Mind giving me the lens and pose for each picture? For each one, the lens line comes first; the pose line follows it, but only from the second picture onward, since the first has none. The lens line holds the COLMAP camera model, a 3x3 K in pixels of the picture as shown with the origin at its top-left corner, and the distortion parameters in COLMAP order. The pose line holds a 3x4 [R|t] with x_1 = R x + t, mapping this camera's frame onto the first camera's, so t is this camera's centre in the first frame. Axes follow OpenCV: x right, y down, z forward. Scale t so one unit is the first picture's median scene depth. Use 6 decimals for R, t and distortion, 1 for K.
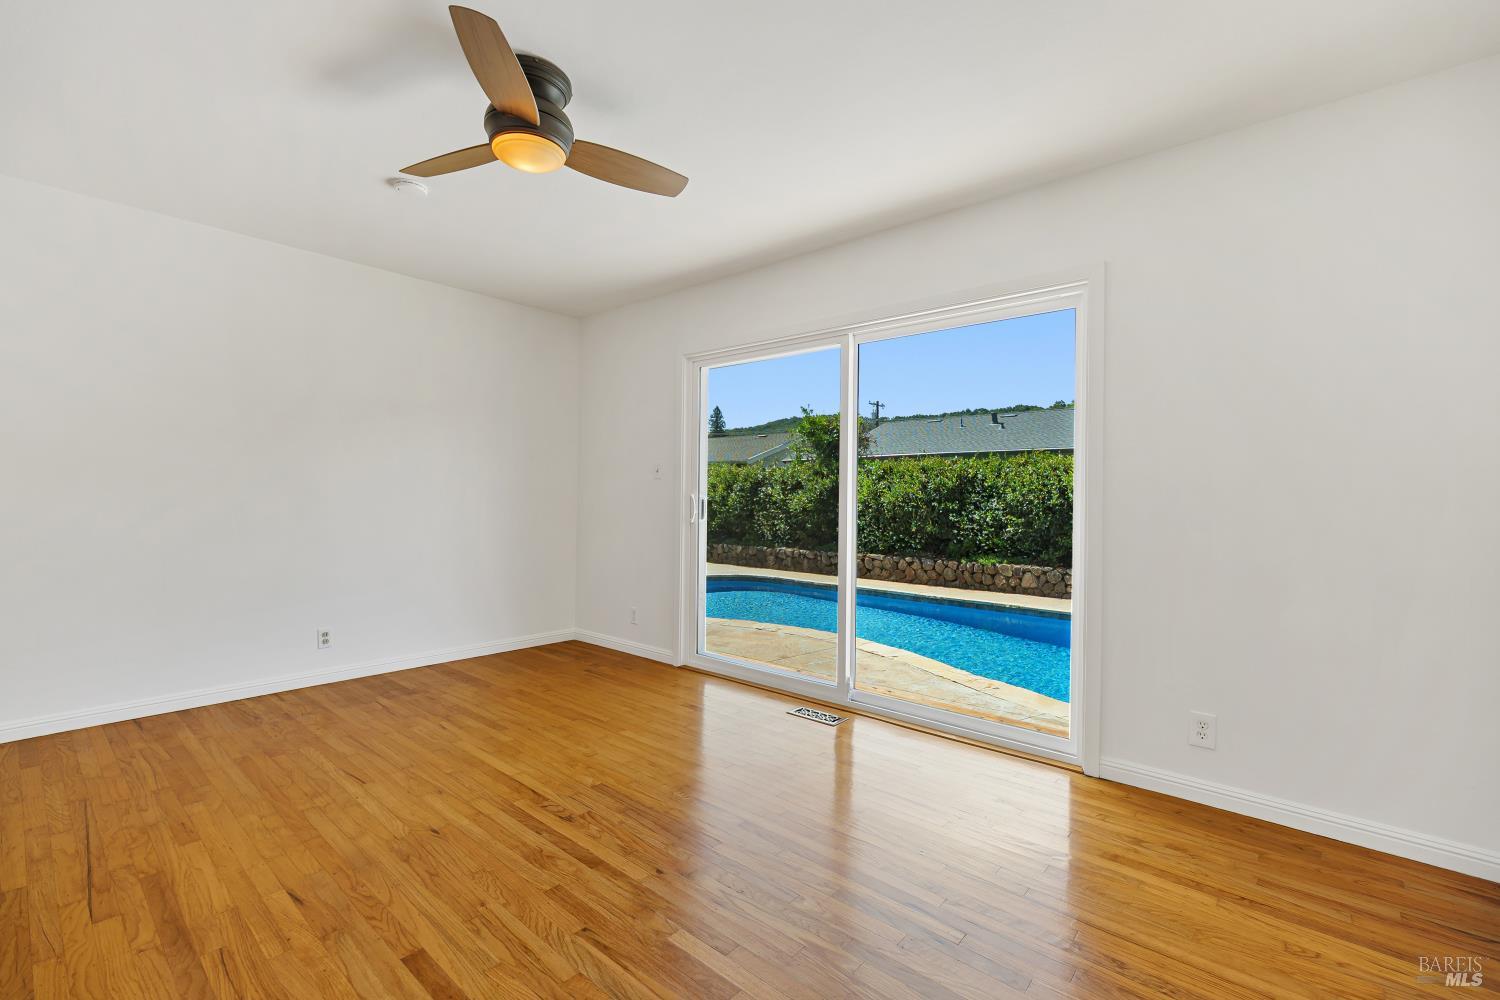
lens RADIAL K [[647.7, 0, 748.9], [0, 647.7, 497.1], [0, 0, 1]] dist [0.001905, 0.000027]
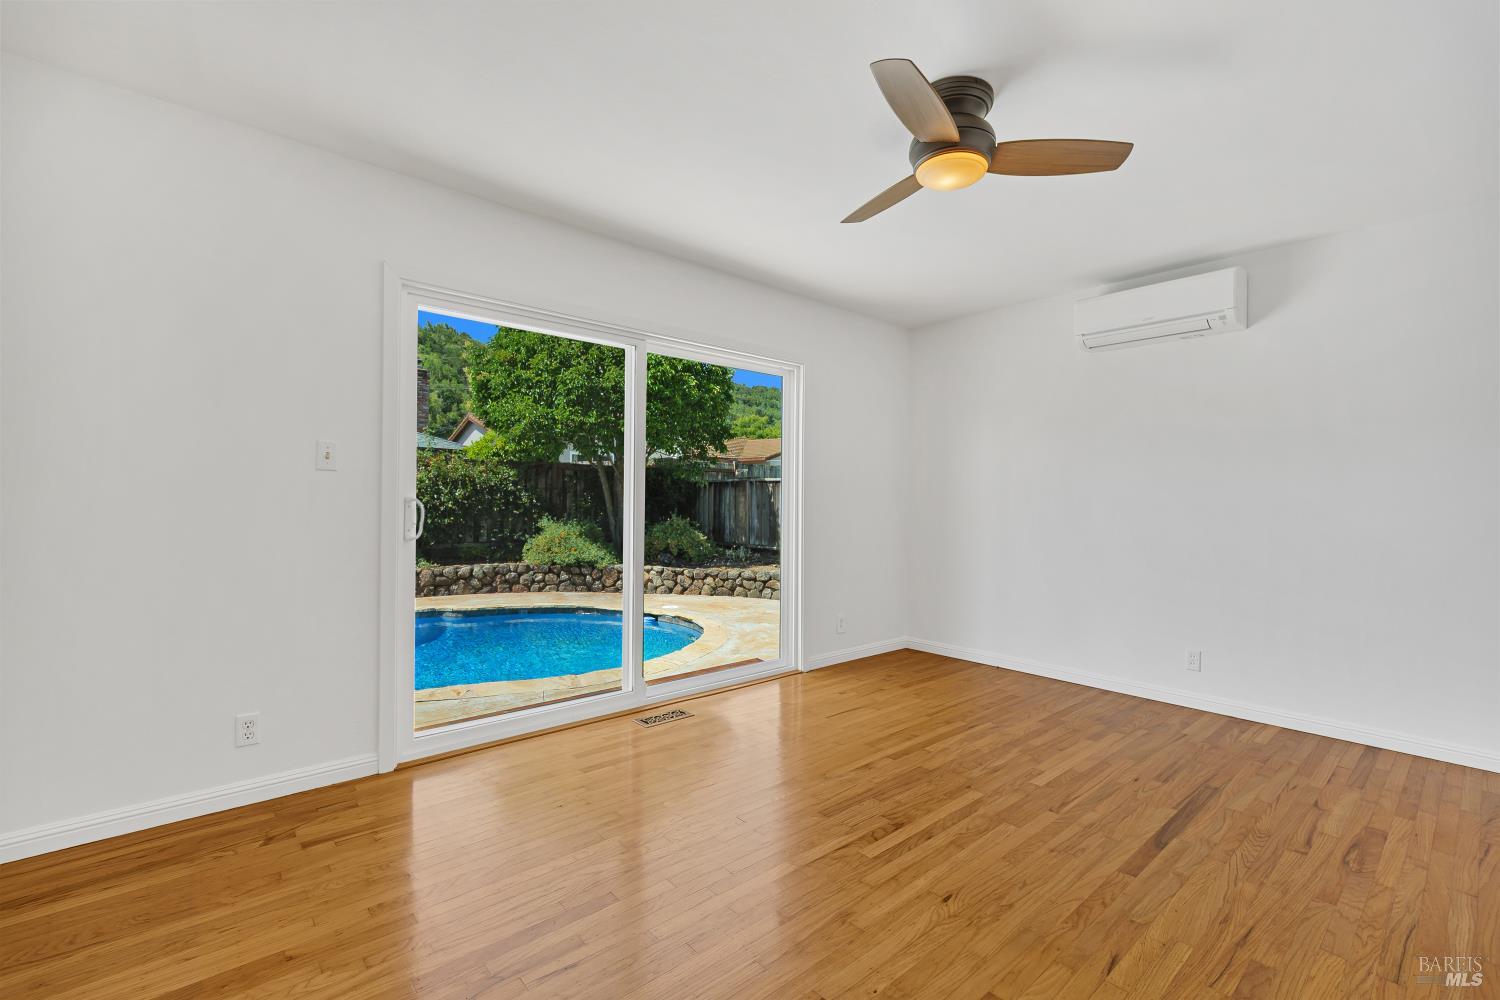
lens RADIAL K [[647.7, 0, 749.4], [0, 647.7, 499.9], [0, 0, 1]] dist [0.001905, 0.000027]
pose [[0.139679, -0.009206, 0.990154, -1.265100], [-0.007354, 0.999920, 0.010334, -0.020328], [-0.990169, -0.008725, 0.139600, 1.056283]]
